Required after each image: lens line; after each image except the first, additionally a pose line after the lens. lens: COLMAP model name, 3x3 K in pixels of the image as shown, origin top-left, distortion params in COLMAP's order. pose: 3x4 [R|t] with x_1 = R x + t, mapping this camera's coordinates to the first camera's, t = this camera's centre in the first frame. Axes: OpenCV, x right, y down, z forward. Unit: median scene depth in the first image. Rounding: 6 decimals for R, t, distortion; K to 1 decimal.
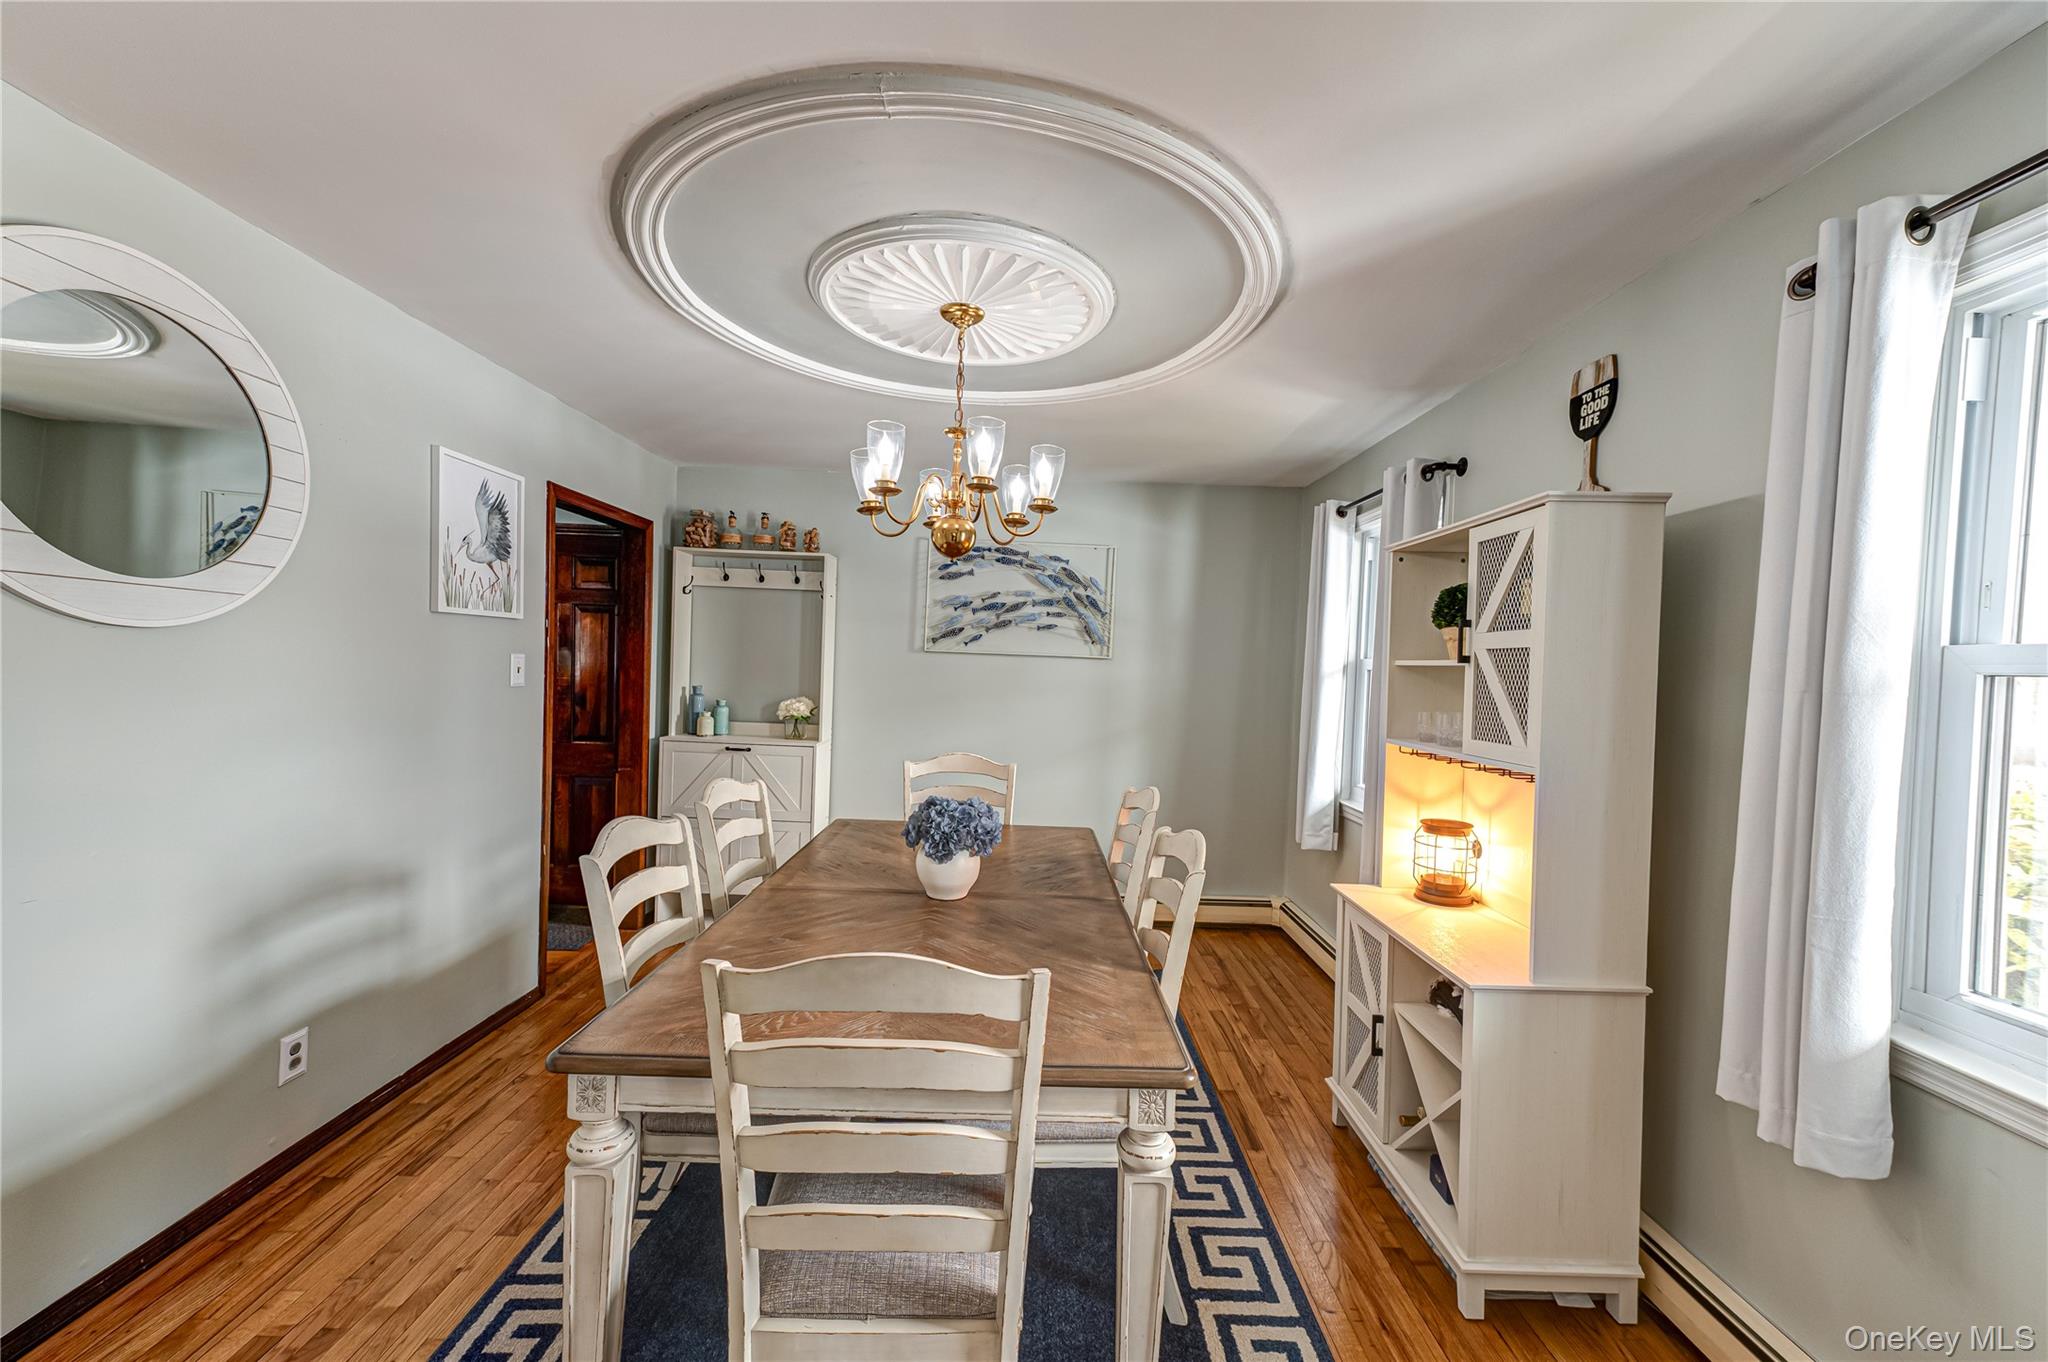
lens RADIAL K [[796.4, 0, 1037.1], [0, 796.4, 686.3], [0, 0, 1]] dist [0.018079, -0.000166]
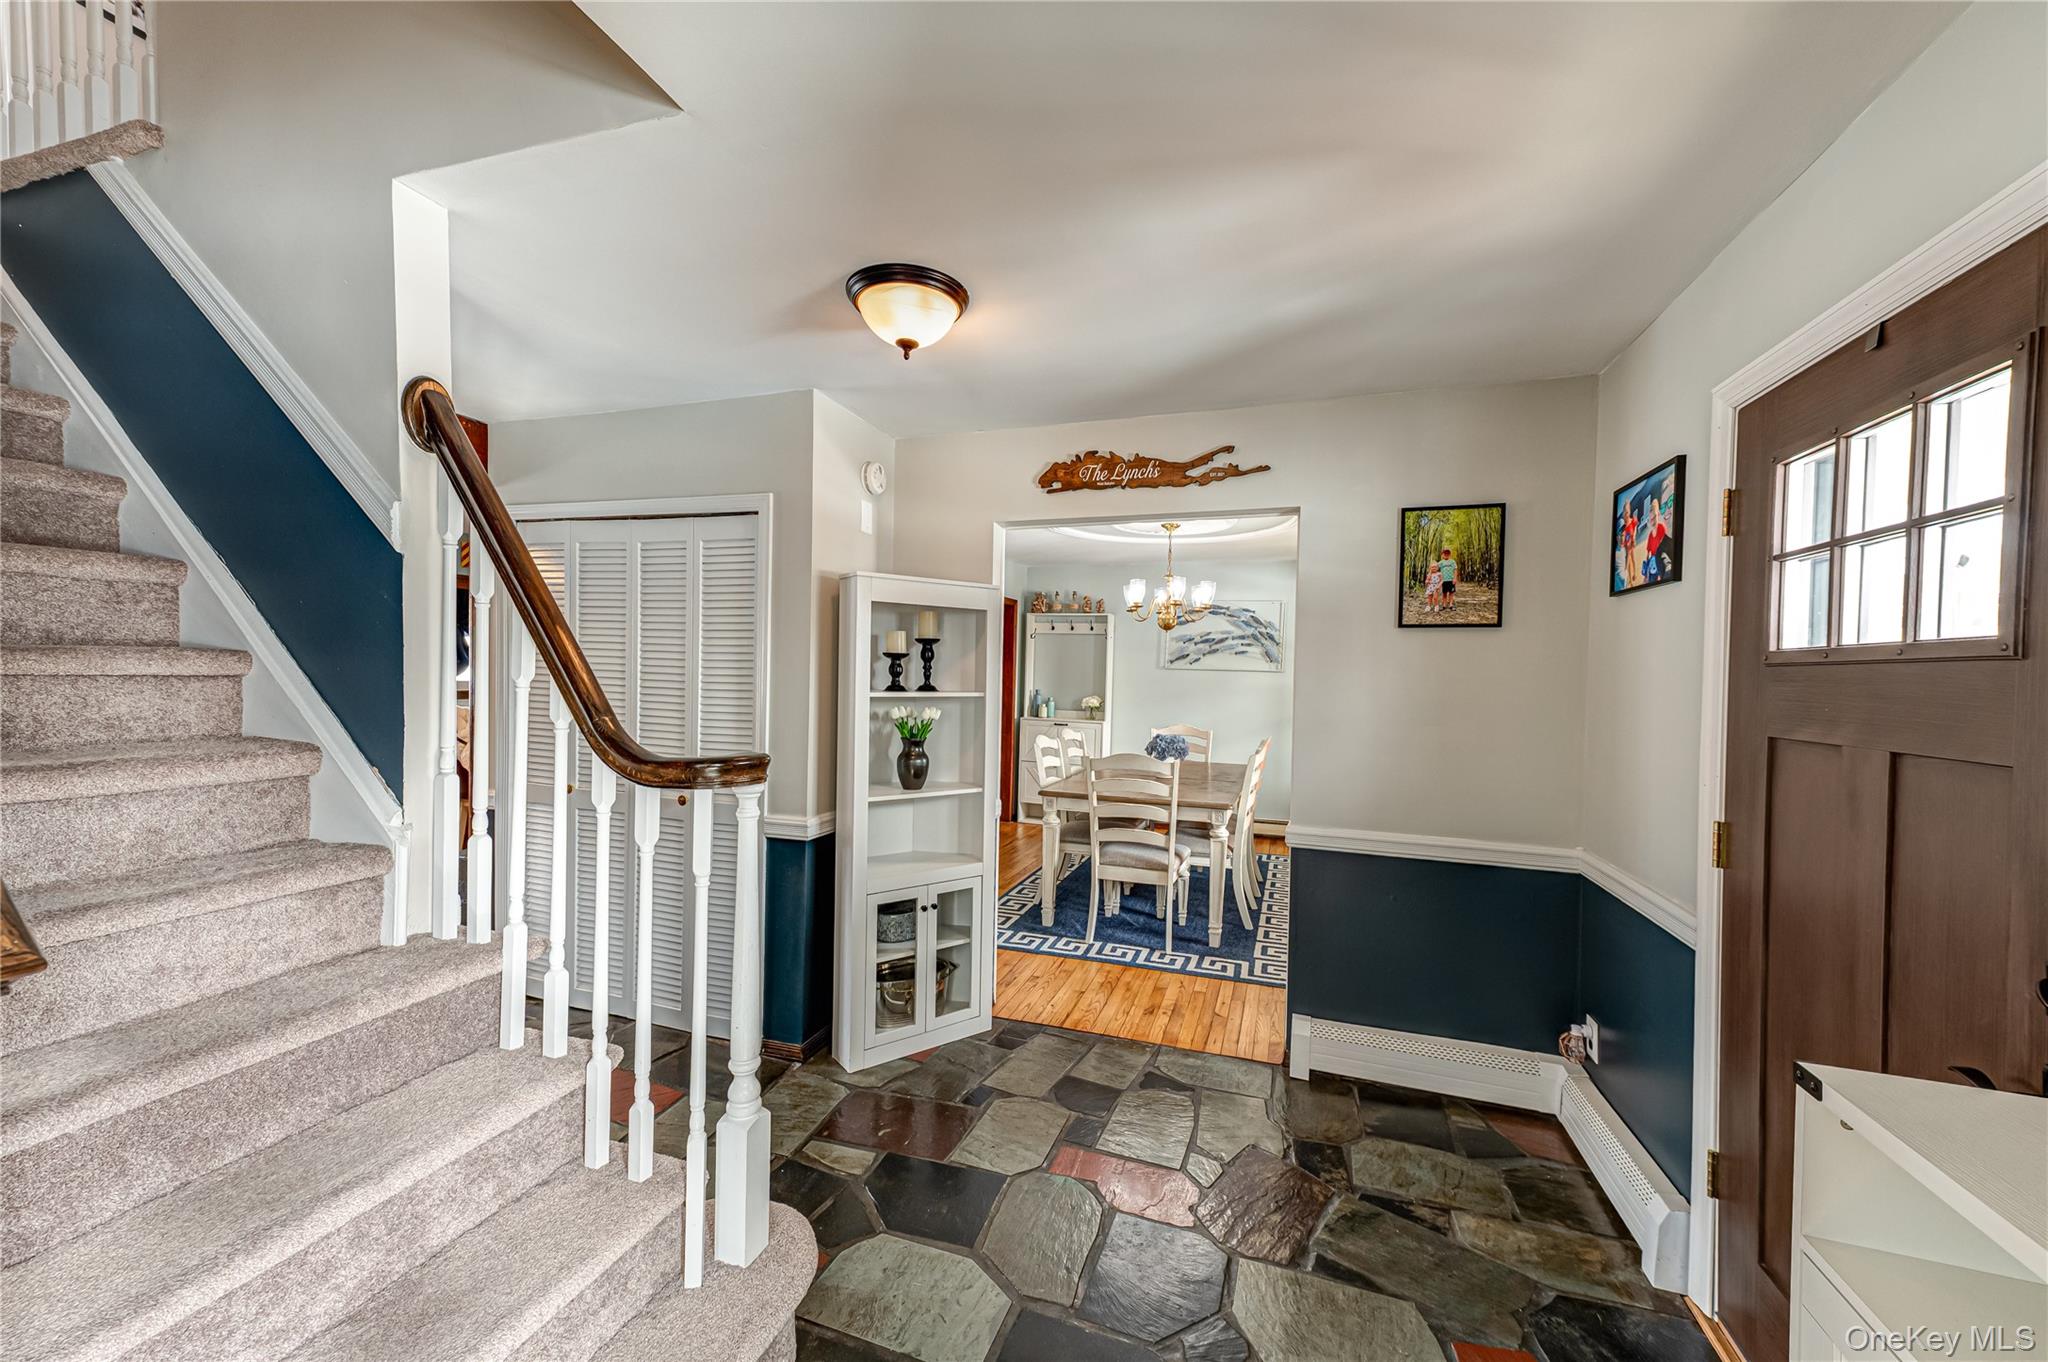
lens RADIAL K [[796.4, 0, 1033.1], [0, 796.4, 689.1], [0, 0, 1]] dist [0.018079, -0.000166]
pose [[0.943380, -0.003882, -0.331691, 0.154823], [-0.000474, 0.999915, -0.013053, 0.021472], [0.331713, 0.012471, 0.943298, -0.685988]]
